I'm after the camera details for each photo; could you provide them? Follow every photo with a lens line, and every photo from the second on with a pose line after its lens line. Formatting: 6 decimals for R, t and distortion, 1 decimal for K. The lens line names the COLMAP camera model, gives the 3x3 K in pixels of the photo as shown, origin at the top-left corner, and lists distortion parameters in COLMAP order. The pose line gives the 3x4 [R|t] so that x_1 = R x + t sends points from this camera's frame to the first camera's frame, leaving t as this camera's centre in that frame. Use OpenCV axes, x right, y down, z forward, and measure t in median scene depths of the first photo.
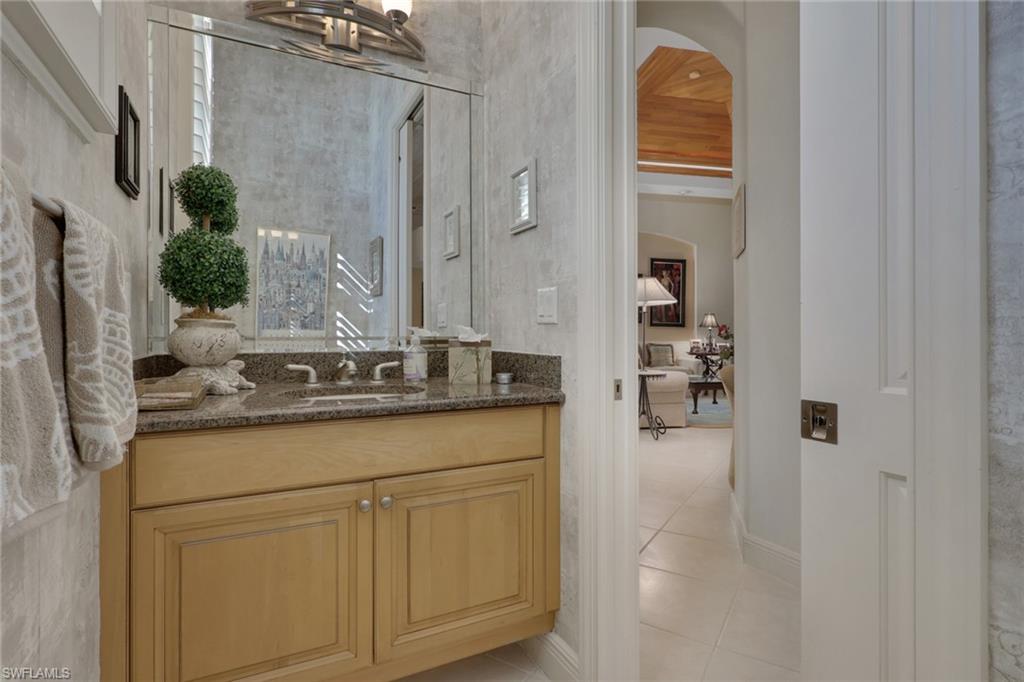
lens RADIAL K [[482.7, 0, 512.0], [0, 482.7, 341.0], [0, 0, 1]] dist [-0.002130, -0.000481]
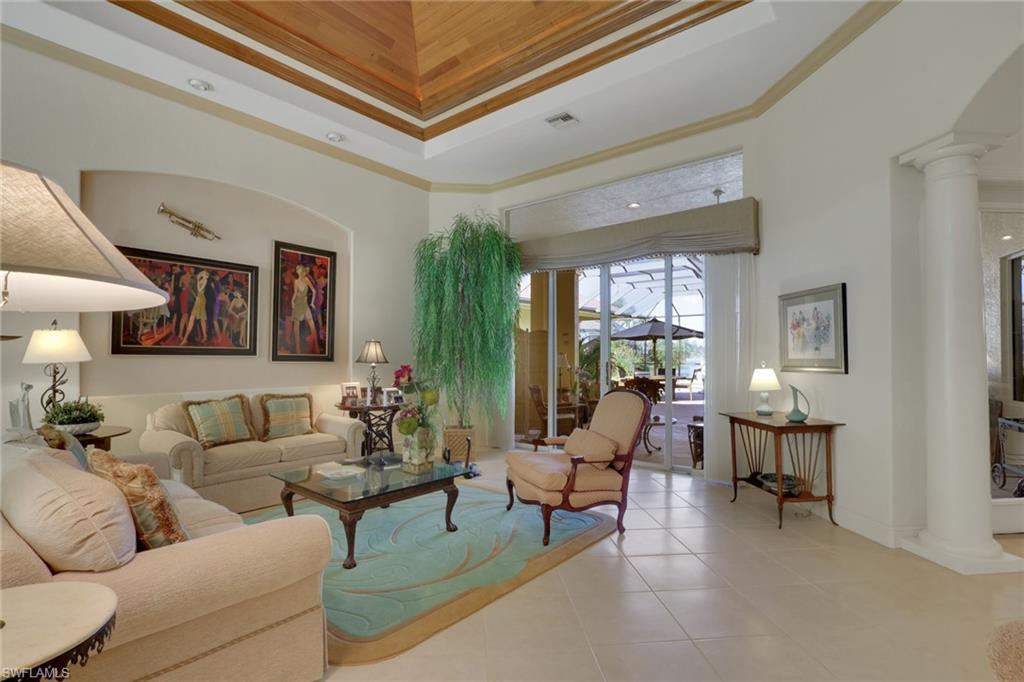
lens RADIAL K [[482.7, 0, 512.0], [0, 482.7, 341.0], [0, 0, 1]] dist [-0.002130, -0.000481]
pose [[0.771950, 0.024043, 0.635228, 0.149157], [0.006217, 0.998951, -0.045365, -0.027066], [-0.635653, 0.038969, 0.770991, 0.397978]]
